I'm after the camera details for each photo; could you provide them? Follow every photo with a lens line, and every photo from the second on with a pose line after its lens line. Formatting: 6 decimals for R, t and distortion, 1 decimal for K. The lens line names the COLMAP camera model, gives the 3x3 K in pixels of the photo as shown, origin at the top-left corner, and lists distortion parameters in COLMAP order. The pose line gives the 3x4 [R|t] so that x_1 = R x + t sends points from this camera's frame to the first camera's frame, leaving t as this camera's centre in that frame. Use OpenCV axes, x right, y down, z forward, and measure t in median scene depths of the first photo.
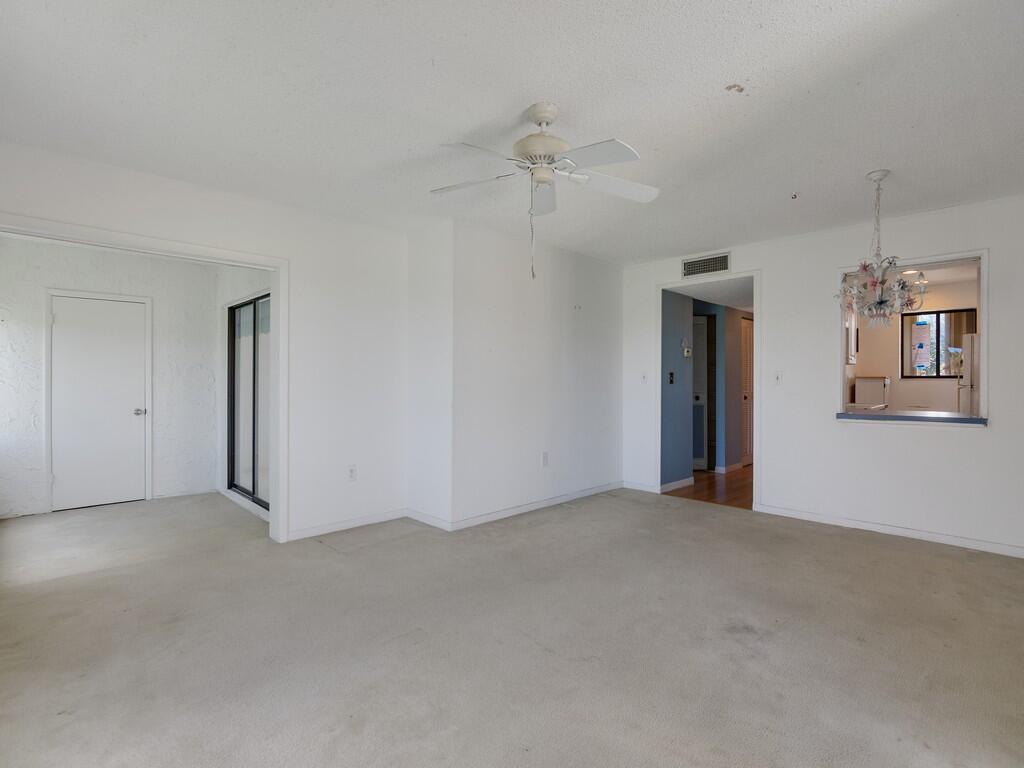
lens RADIAL K [[492.9, 0, 511.8], [0, 492.9, 378.9], [0, 0, 1]] dist [-0.022478, -0.000201]
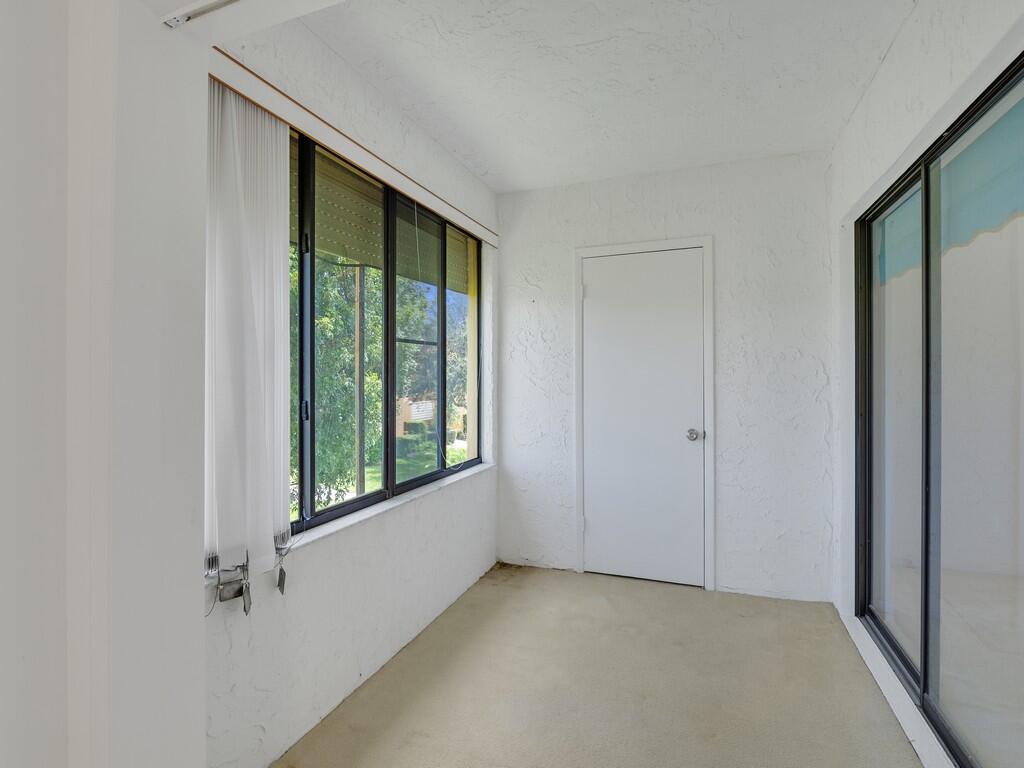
lens RADIAL K [[492.9, 0, 511.8], [0, 492.9, 378.9], [0, 0, 1]] dist [-0.022478, -0.000201]
pose [[0.407569, -0.004474, -0.913164, -0.315901], [0.006183, 0.999979, -0.002139, 0.000972], [0.913154, -0.004774, 0.407588, 0.554941]]
